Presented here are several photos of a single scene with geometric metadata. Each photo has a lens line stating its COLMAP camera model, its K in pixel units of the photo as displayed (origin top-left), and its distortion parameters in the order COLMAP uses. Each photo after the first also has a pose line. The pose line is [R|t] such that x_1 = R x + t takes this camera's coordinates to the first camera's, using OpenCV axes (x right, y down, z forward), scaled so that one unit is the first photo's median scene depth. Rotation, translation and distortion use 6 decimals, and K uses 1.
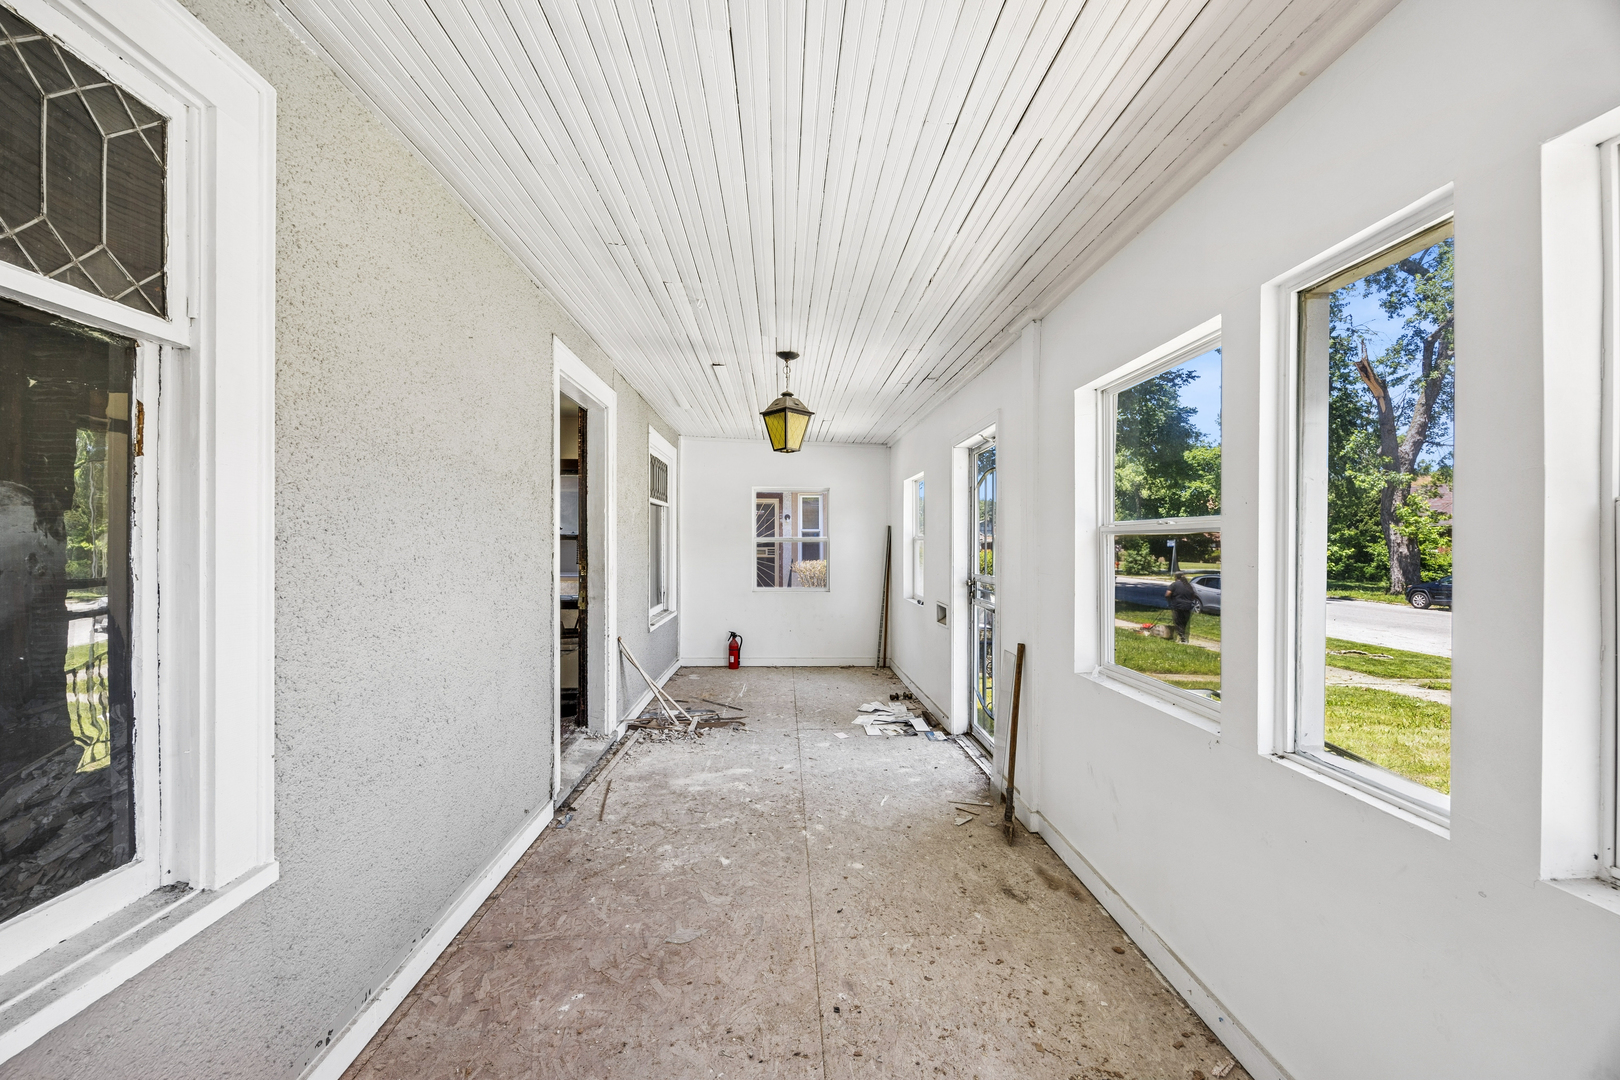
lens RADIAL K [[626.5, 0, 808.9], [0, 626.5, 546.1], [0, 0, 1]] dist [-0.001388, -0.000353]
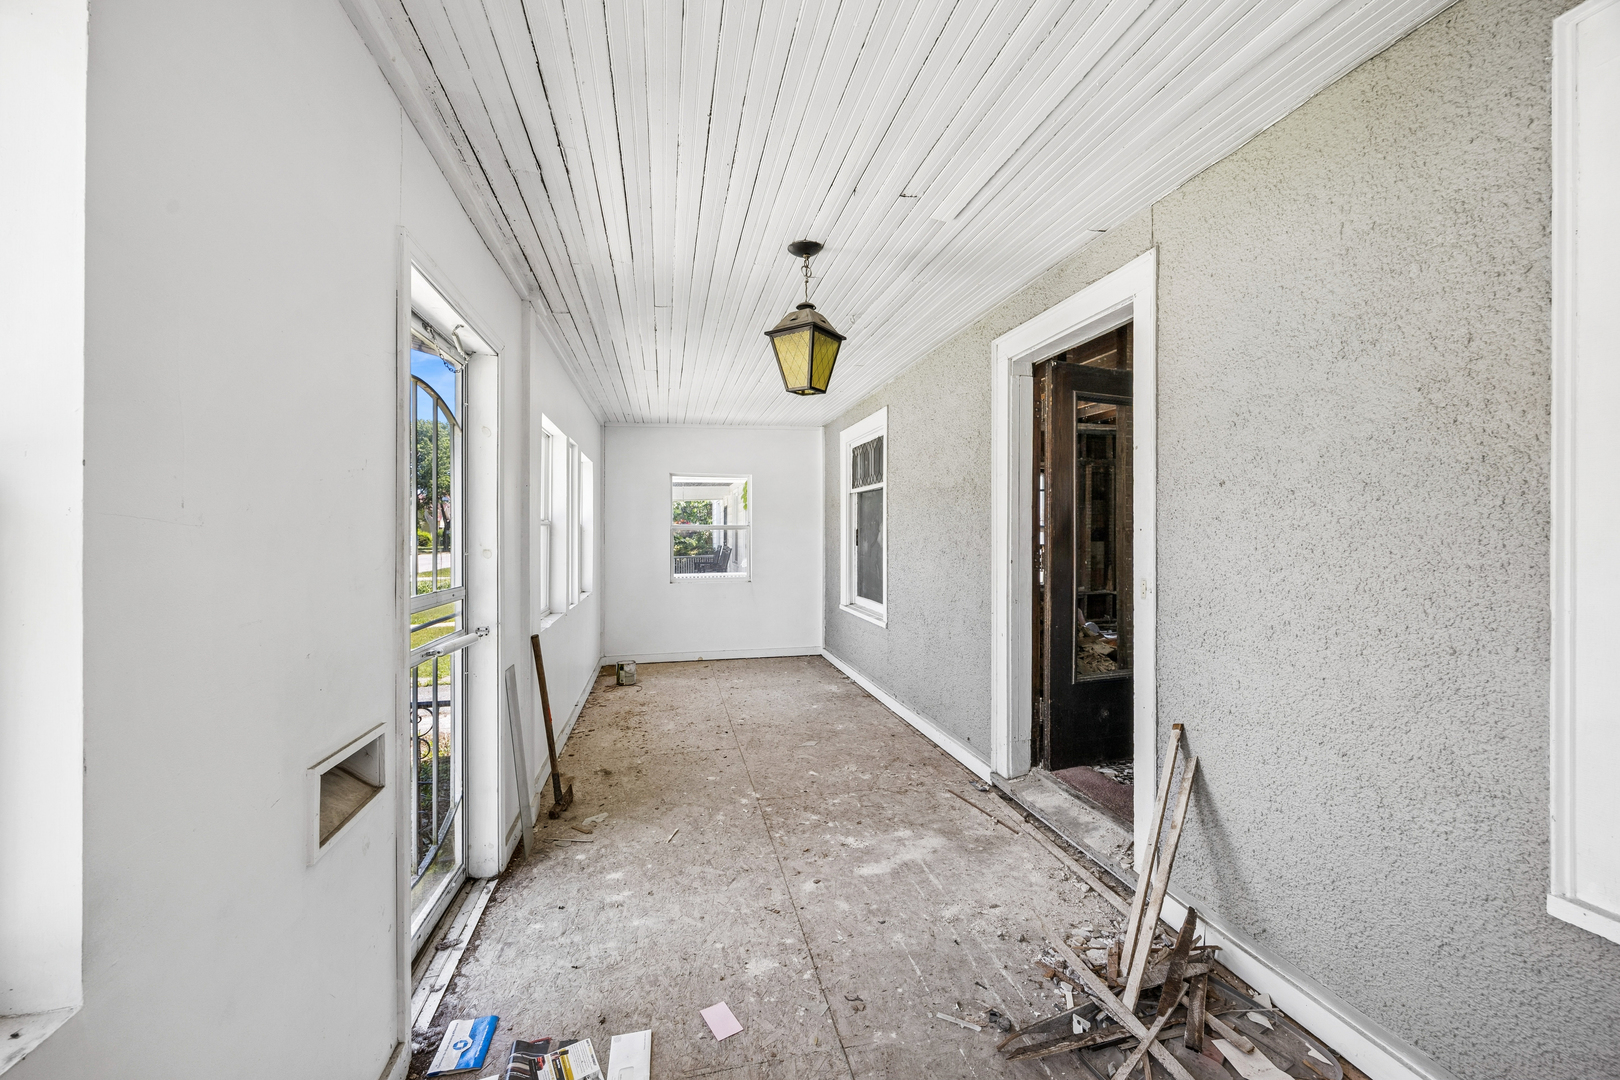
lens RADIAL K [[626.5, 0, 807.7], [0, 626.5, 532.2], [0, 0, 1]] dist [-0.001388, -0.000353]
pose [[-0.983971, -0.002596, -0.178308, 0.095163], [-0.002717, 0.999996, 0.000434, -0.003871], [0.178306, 0.000911, -0.983975, 1.930786]]
